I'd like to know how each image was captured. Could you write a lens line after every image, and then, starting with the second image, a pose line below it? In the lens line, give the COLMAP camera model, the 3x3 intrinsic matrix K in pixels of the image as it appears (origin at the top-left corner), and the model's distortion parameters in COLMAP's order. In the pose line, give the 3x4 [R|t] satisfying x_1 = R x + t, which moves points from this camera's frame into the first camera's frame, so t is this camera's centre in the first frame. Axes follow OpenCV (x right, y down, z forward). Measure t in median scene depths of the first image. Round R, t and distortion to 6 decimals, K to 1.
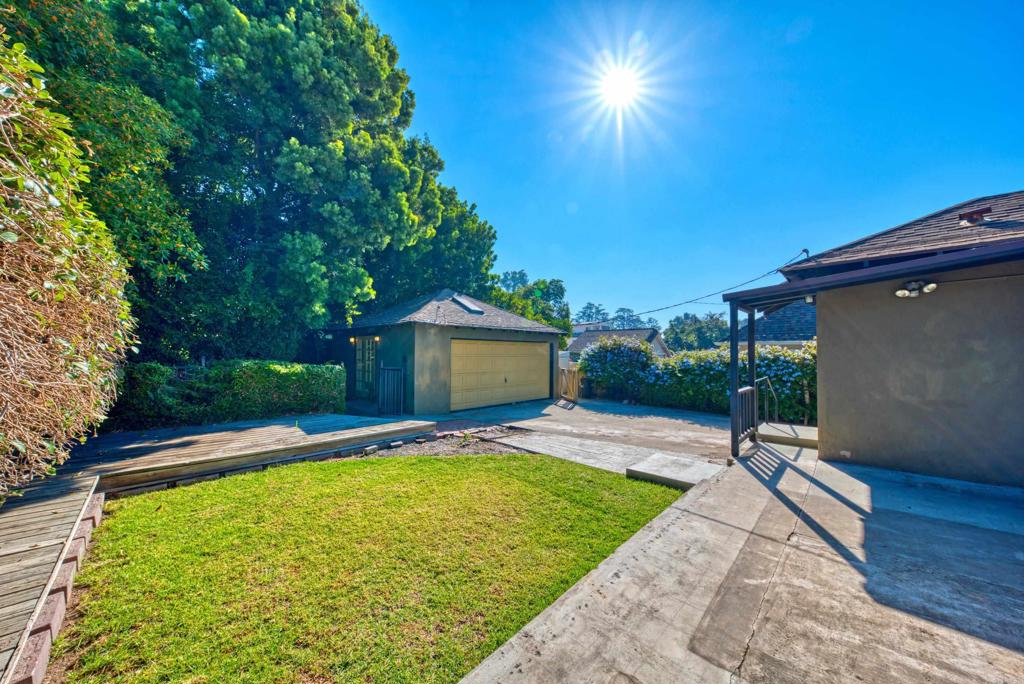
lens RADIAL K [[351.9, 0, 514.5], [0, 351.9, 348.2], [0, 0, 1]] dist [-0.000783, -0.003083]
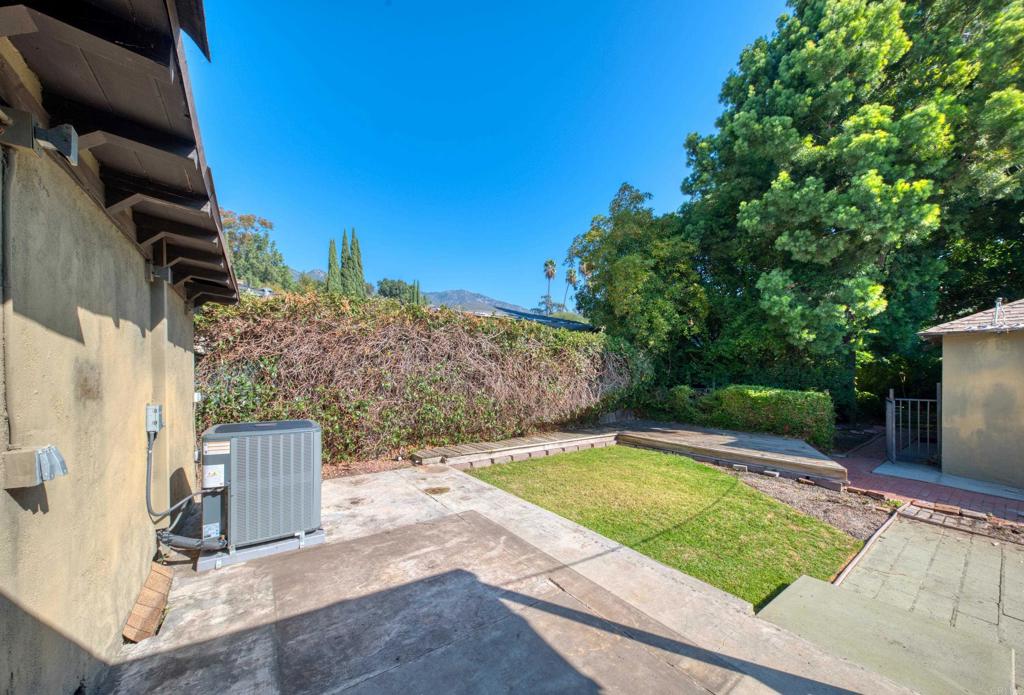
lens RADIAL K [[358.1, 0, 521.2], [0, 358.1, 381.0], [0, 0, 1]] dist [0.017002, -0.005153]
pose [[-0.173331, 0.004722, -0.984852, 0.543863], [0.020059, 0.999798, 0.001264, -0.000182], [0.984659, -0.019536, -0.173391, 0.340916]]
